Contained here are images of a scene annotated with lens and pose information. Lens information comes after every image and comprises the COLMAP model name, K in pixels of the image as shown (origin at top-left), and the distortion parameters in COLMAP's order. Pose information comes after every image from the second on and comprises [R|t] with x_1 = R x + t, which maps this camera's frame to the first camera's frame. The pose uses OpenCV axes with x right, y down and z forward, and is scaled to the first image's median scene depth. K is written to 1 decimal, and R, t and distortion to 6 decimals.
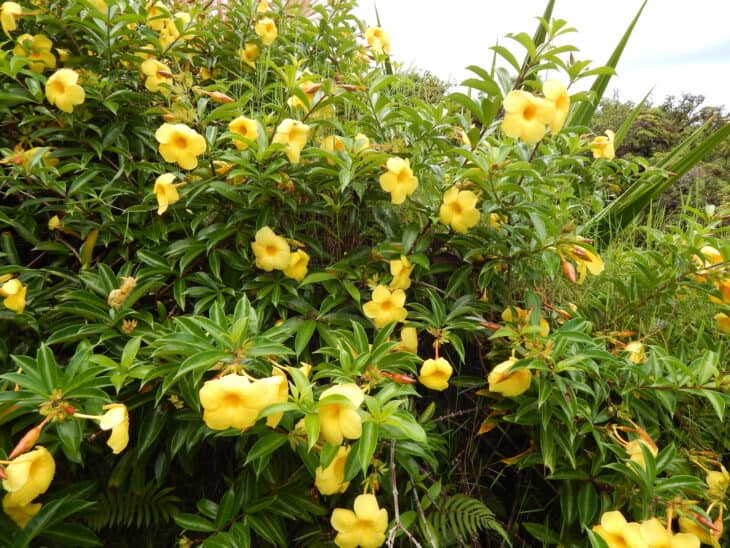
lens RADIAL K [[518.5, 0, 365.0], [0, 518.5, 274.0], [0, 0, 1]] dist [0.006544, 0.003457]
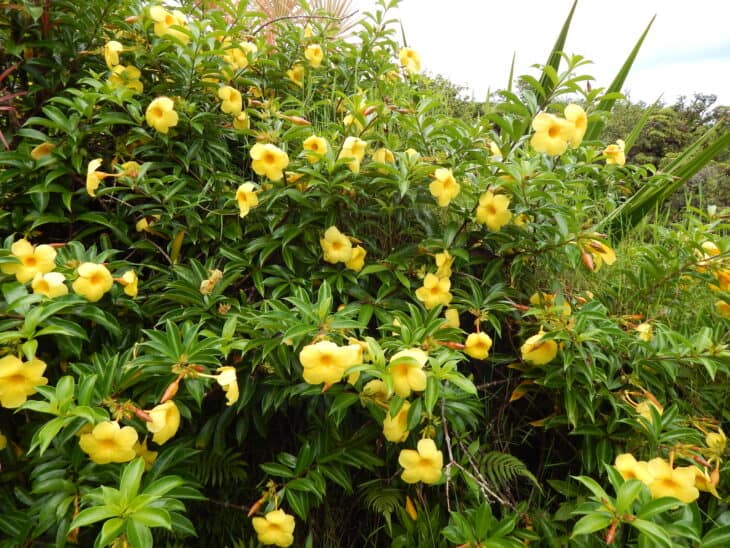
lens RADIAL K [[518.5, 0, 365.0], [0, 518.5, 274.0], [0, 0, 1]] dist [0.006544, 0.003457]
pose [[0.999791, -0.005485, -0.019717, -0.090947], [0.005400, 0.999976, -0.004343, 0.024244], [0.019741, 0.004236, 0.999796, -0.196974]]
